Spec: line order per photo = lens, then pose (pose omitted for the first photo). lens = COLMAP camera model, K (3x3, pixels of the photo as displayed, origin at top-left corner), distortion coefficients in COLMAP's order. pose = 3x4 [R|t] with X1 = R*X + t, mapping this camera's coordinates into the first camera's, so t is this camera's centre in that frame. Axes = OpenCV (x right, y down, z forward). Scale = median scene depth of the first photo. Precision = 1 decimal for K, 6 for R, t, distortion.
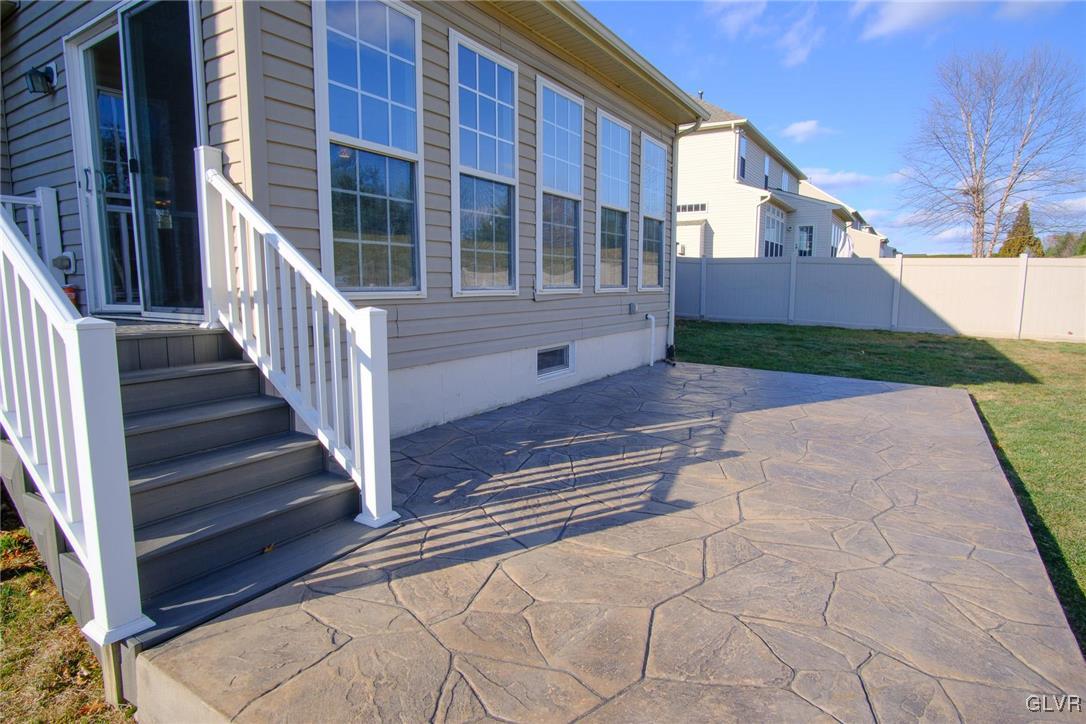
lens RADIAL K [[582.8, 0, 543.0], [0, 582.8, 362.0], [0, 0, 1]] dist [-0.034707, -0.000042]
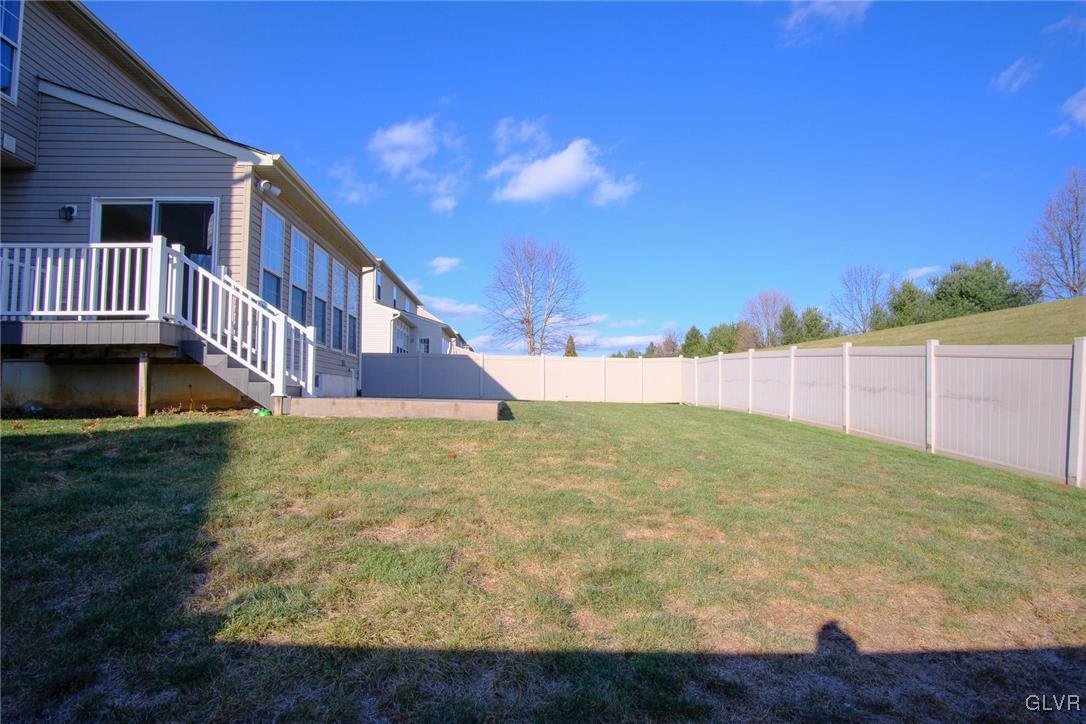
lens RADIAL K [[582.8, 0, 543.0], [0, 582.8, 362.0], [0, 0, 1]] dist [-0.034707, -0.000042]
pose [[0.808522, 0.038603, 0.587199, -0.134499], [0.079046, 0.981678, -0.173376, 0.088285], [-0.583133, 0.186594, 0.790657, -0.260469]]
